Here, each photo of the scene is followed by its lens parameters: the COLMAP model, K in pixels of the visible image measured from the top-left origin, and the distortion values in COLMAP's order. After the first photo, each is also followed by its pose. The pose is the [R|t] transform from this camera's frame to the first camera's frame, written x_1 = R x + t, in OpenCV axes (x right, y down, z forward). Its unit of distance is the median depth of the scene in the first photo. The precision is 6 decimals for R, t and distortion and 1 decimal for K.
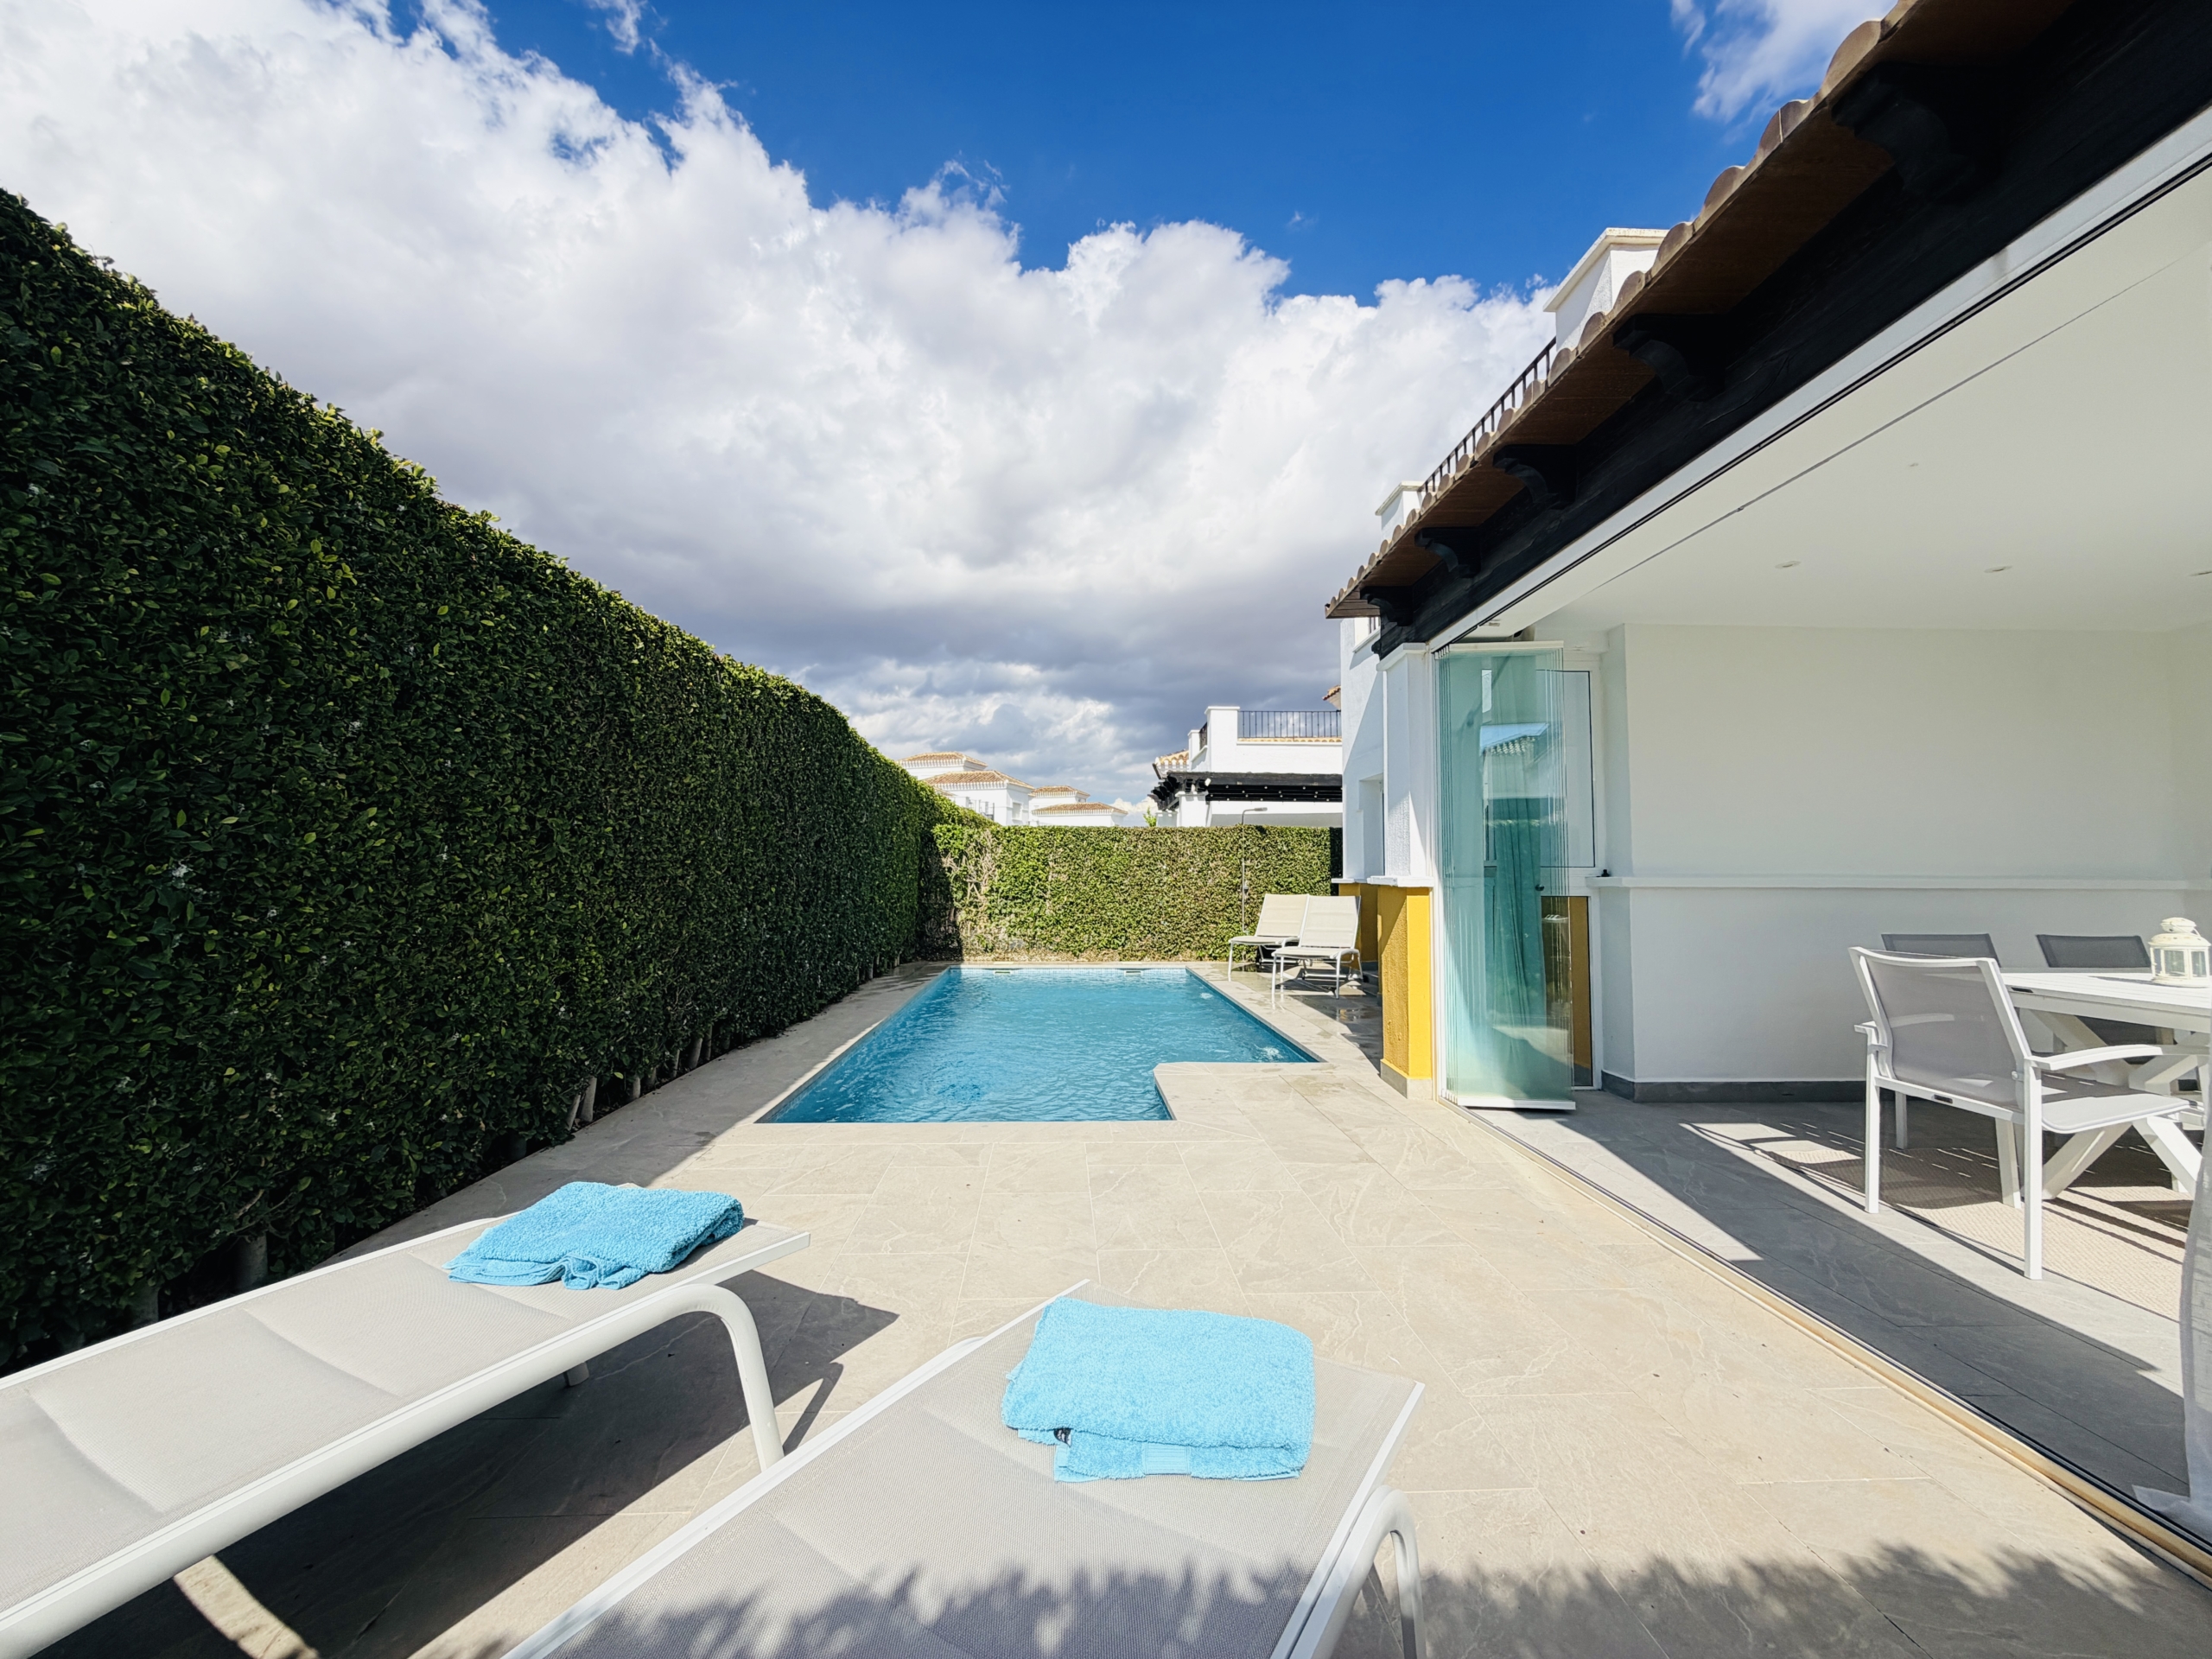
lens RADIAL K [[878.9, 0, 1107.8], [0, 878.9, 834.1], [0, 0, 1]] dist [0.002372, 0.000326]
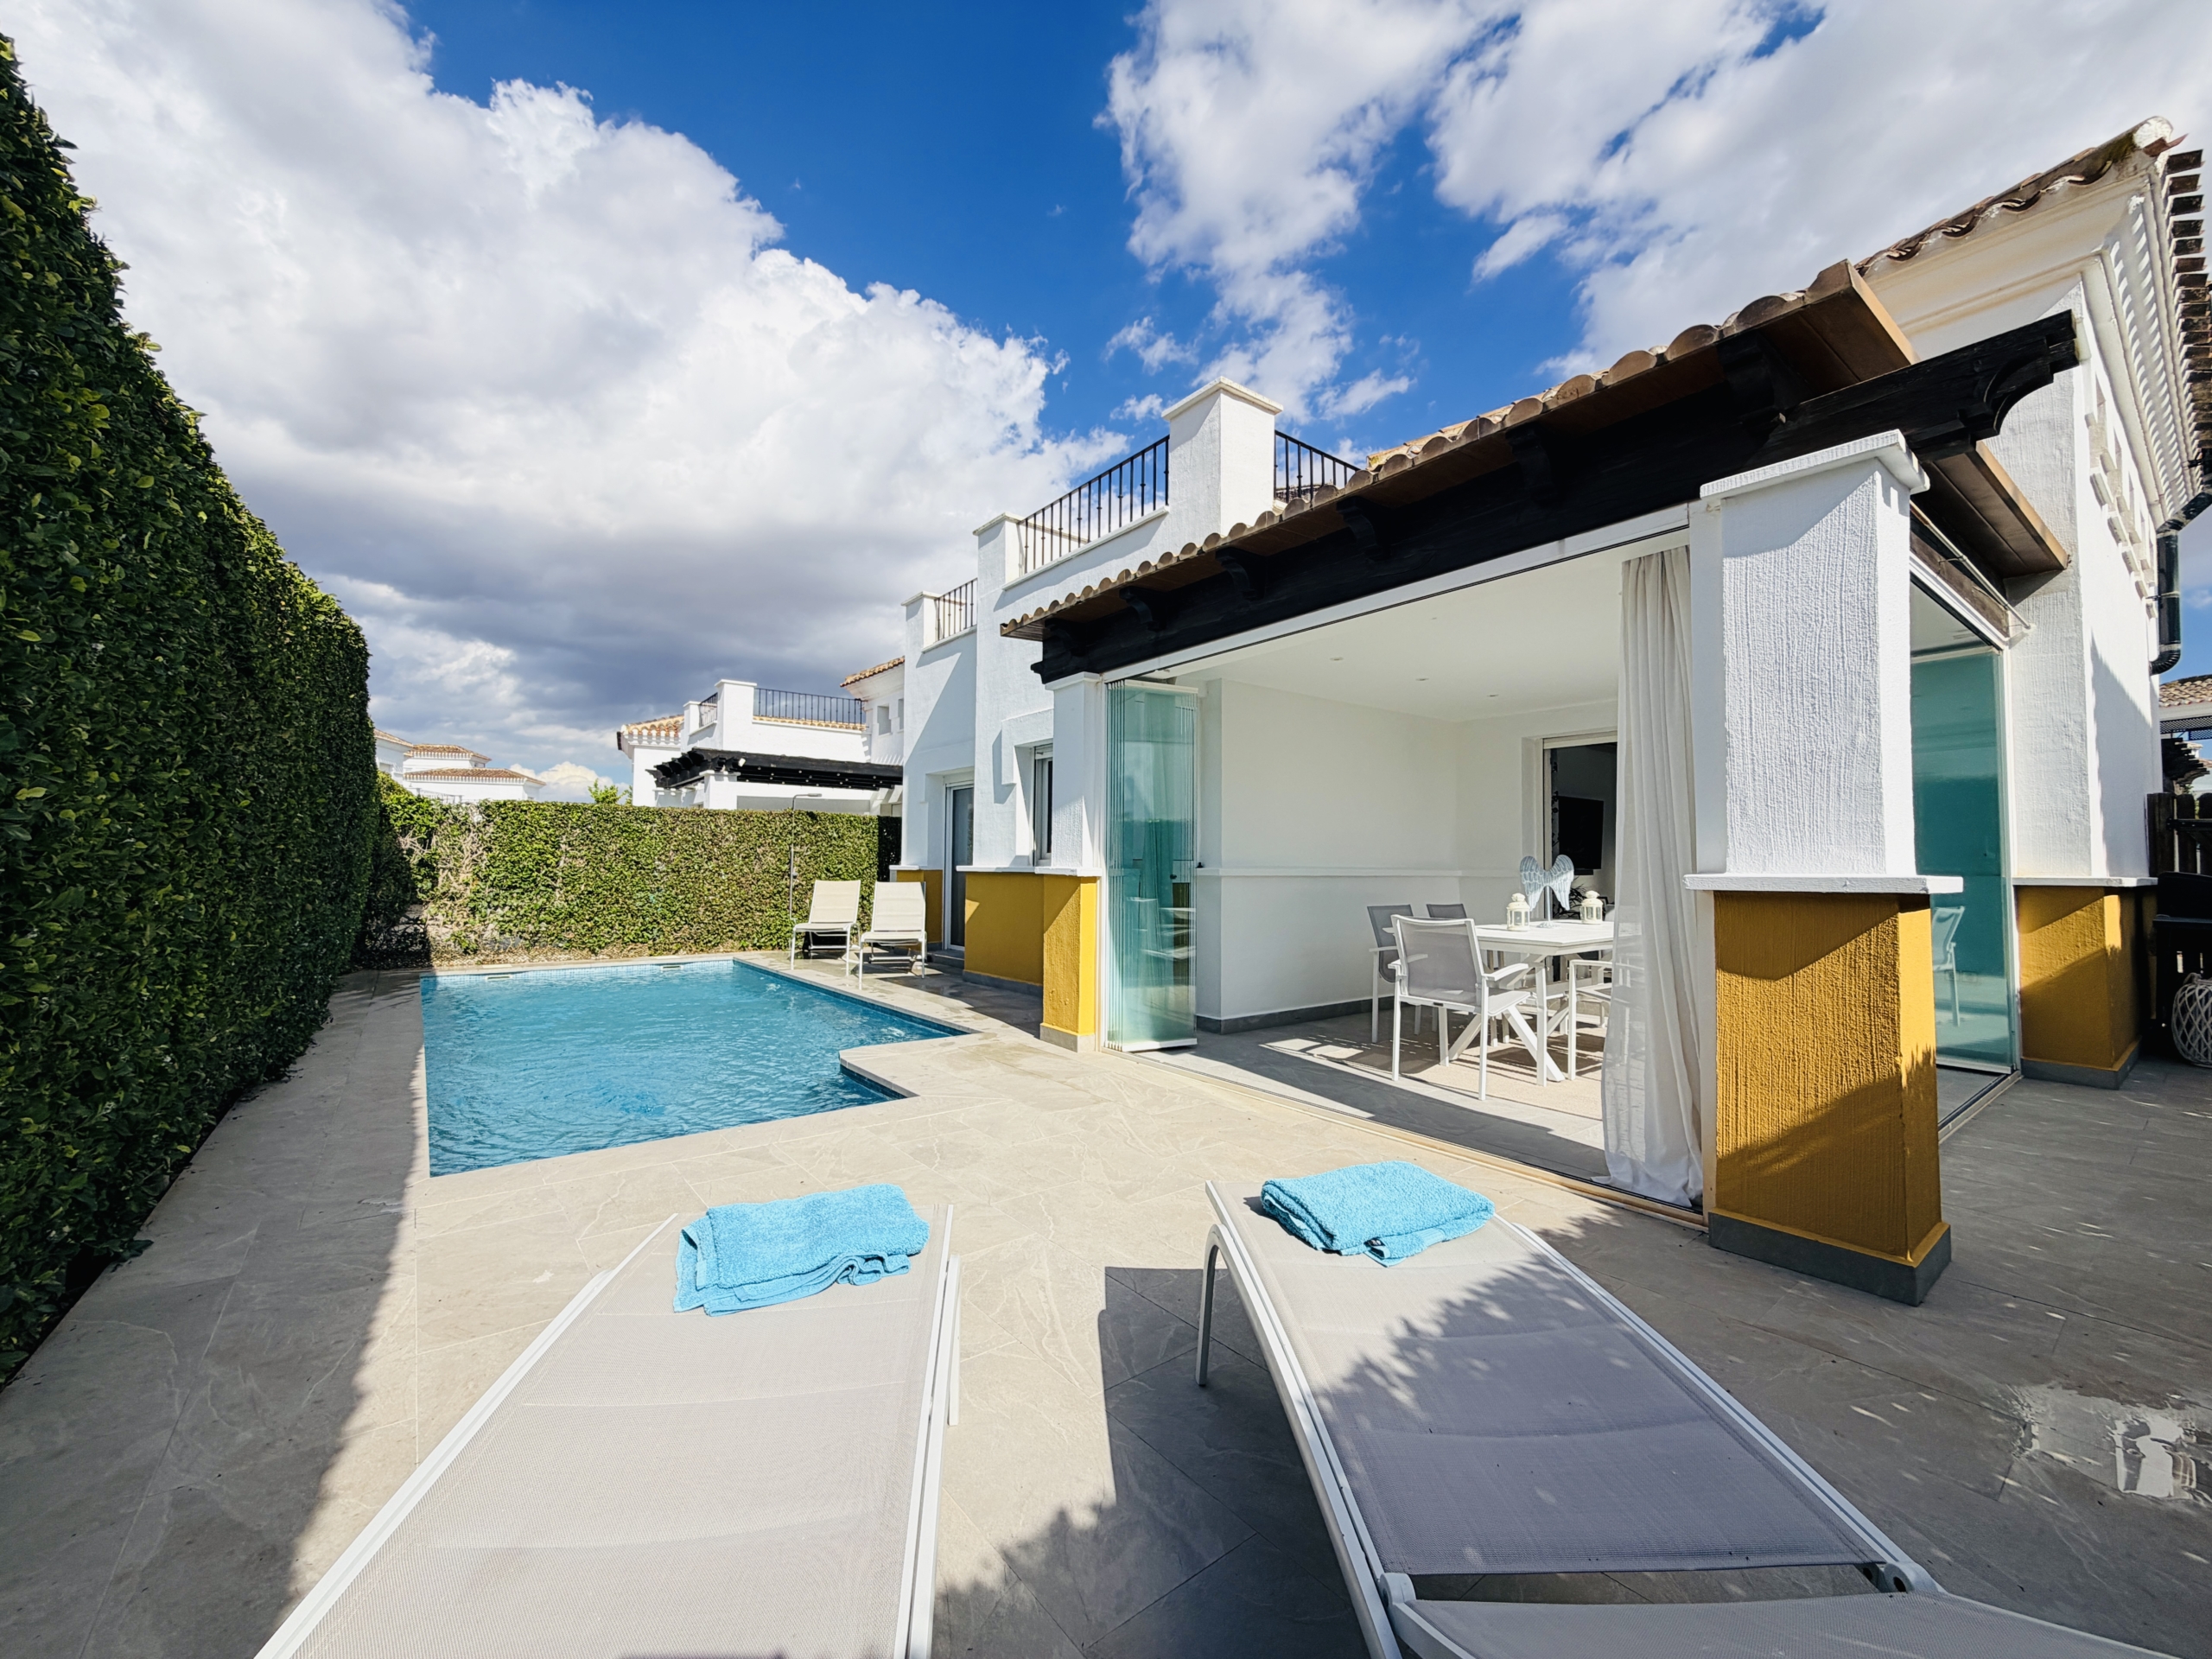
lens RADIAL K [[876.8, 0, 1100.7], [0, 876.8, 829.6], [0, 0, 1]] dist [-0.001823, 0.000485]
pose [[0.820492, 0.025643, 0.571083, -0.155239], [-0.033397, 0.999437, 0.003104, -0.003864], [-0.570682, -0.021619, 0.820887, 0.002503]]
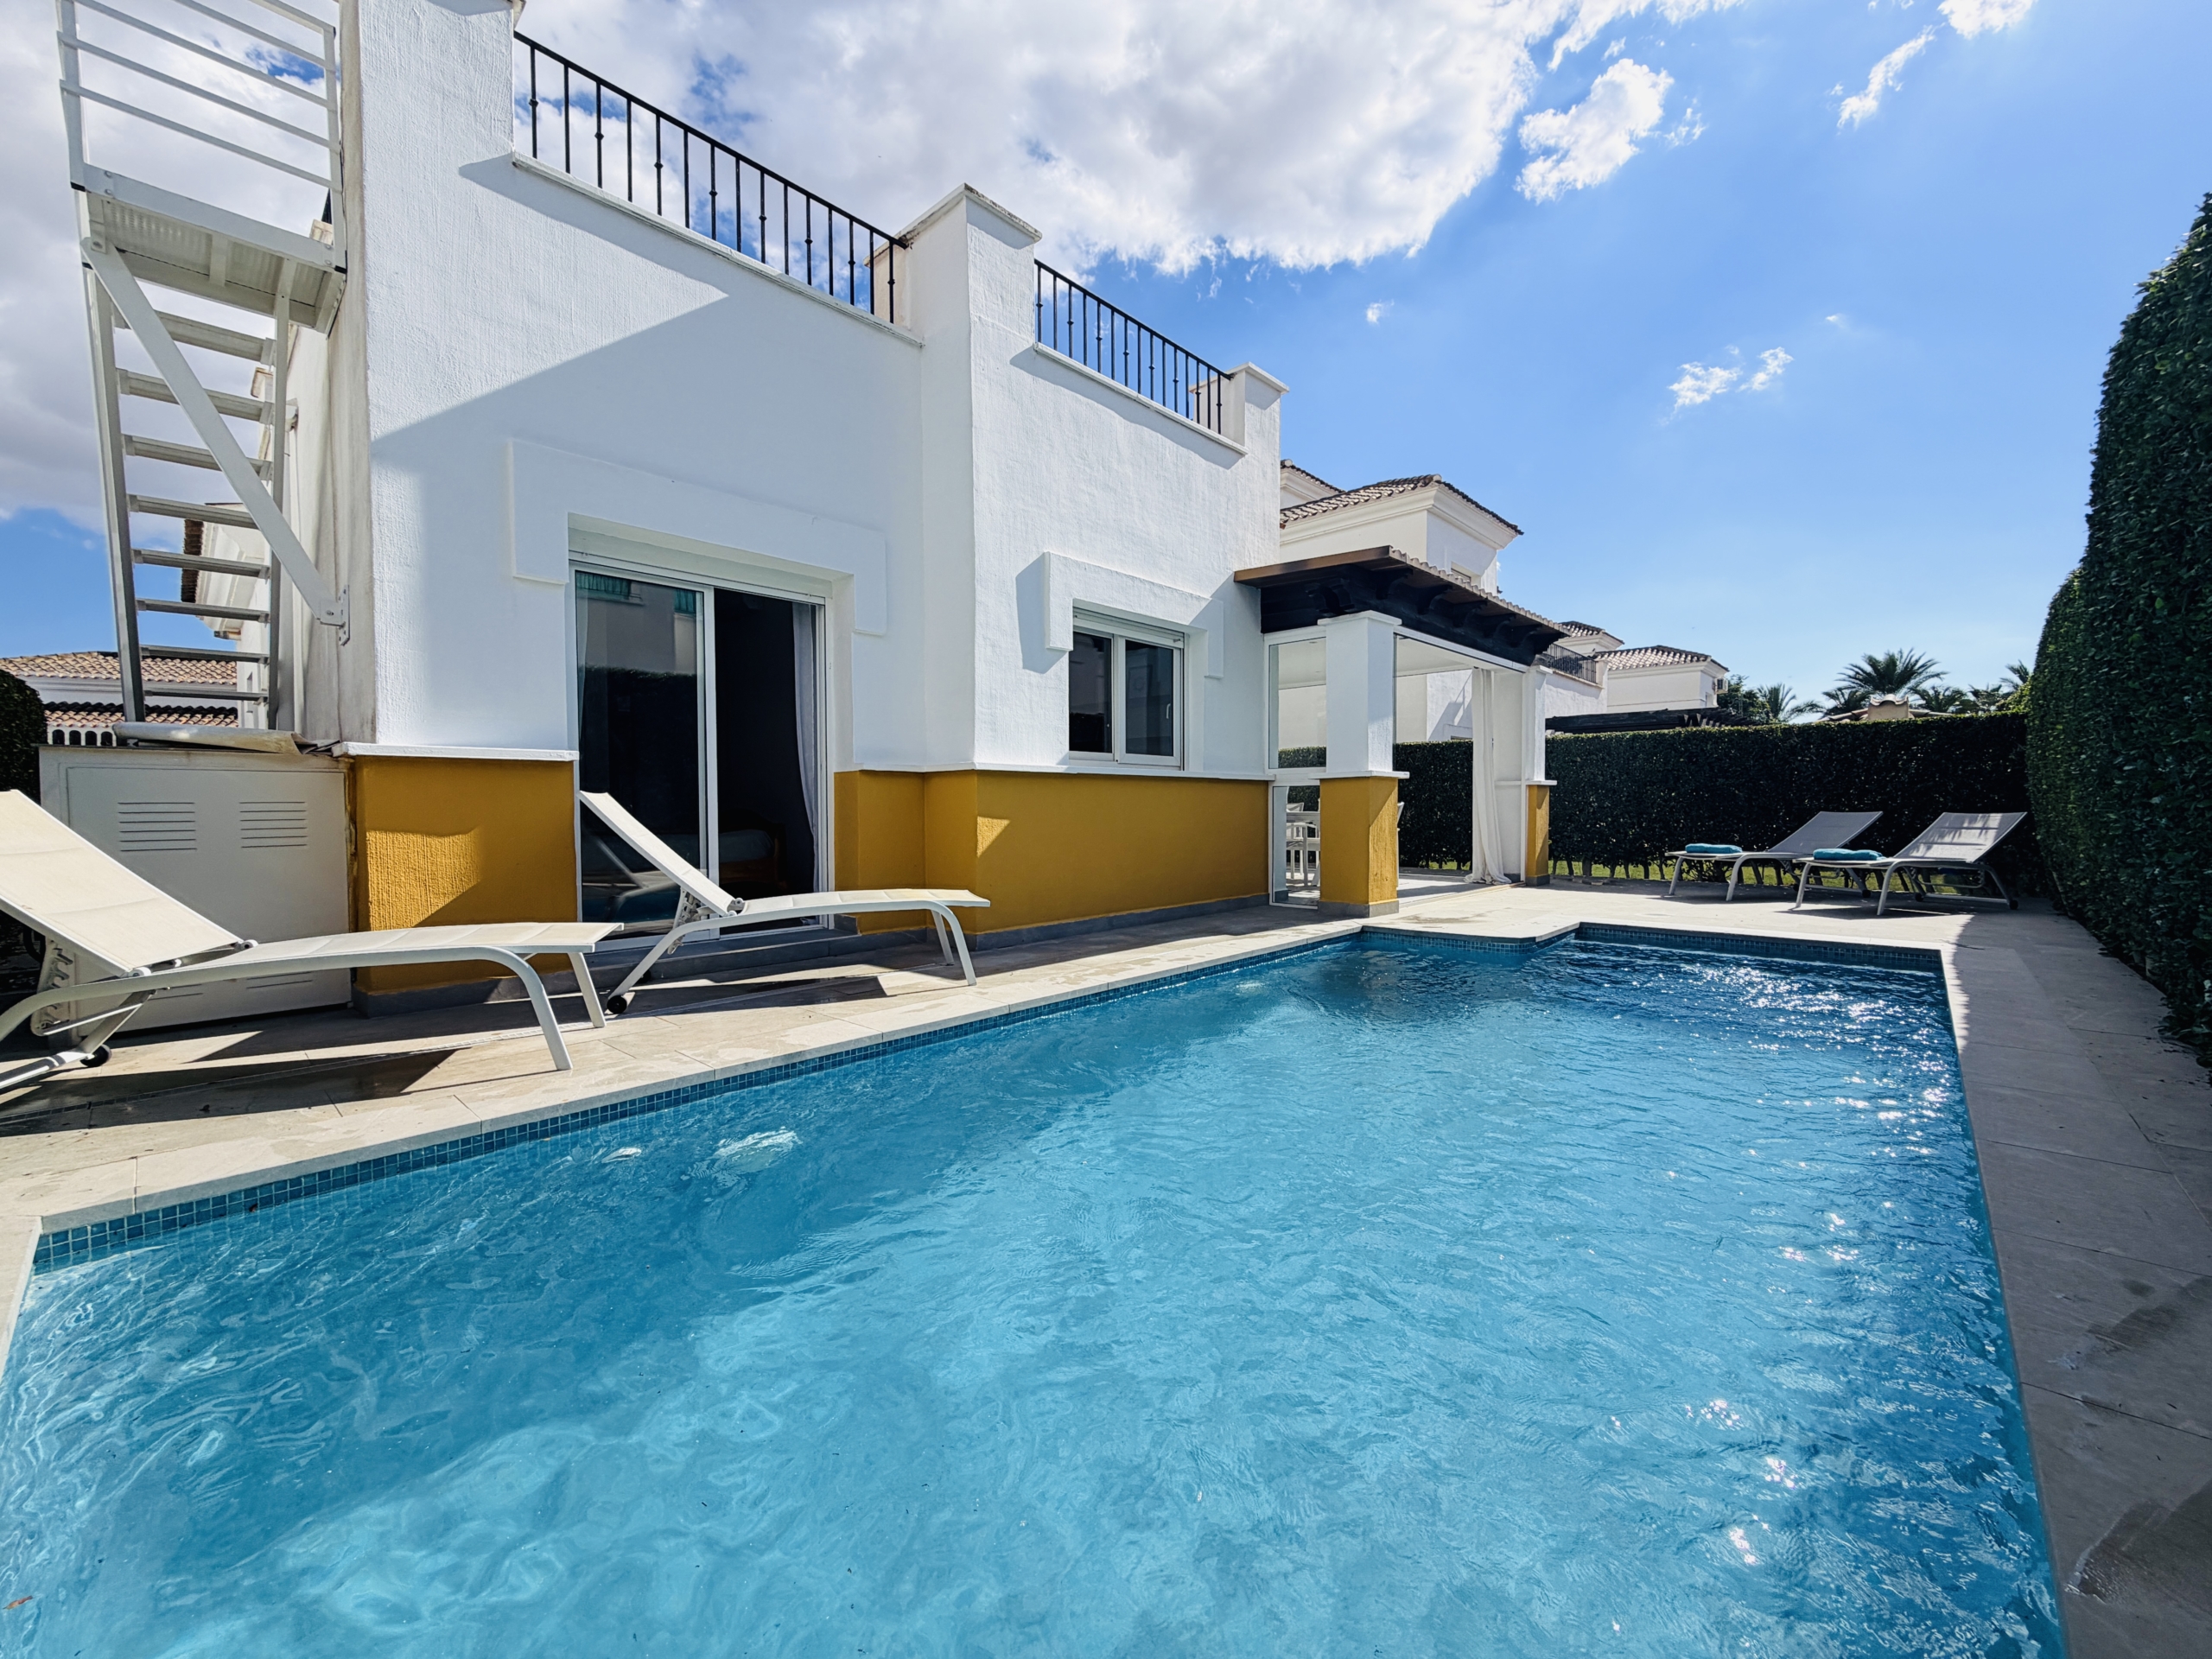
lens RADIAL K [[869.0, 0, 1106.0], [0, 869.0, 829.5], [0, 0, 1]] dist [-0.009707, 0.000424]
pose [[-0.696120, -0.024005, 0.717524, -0.196601], [-0.037761, 0.999282, -0.003203, 0.085237], [-0.716932, -0.029324, -0.696526, 1.189515]]
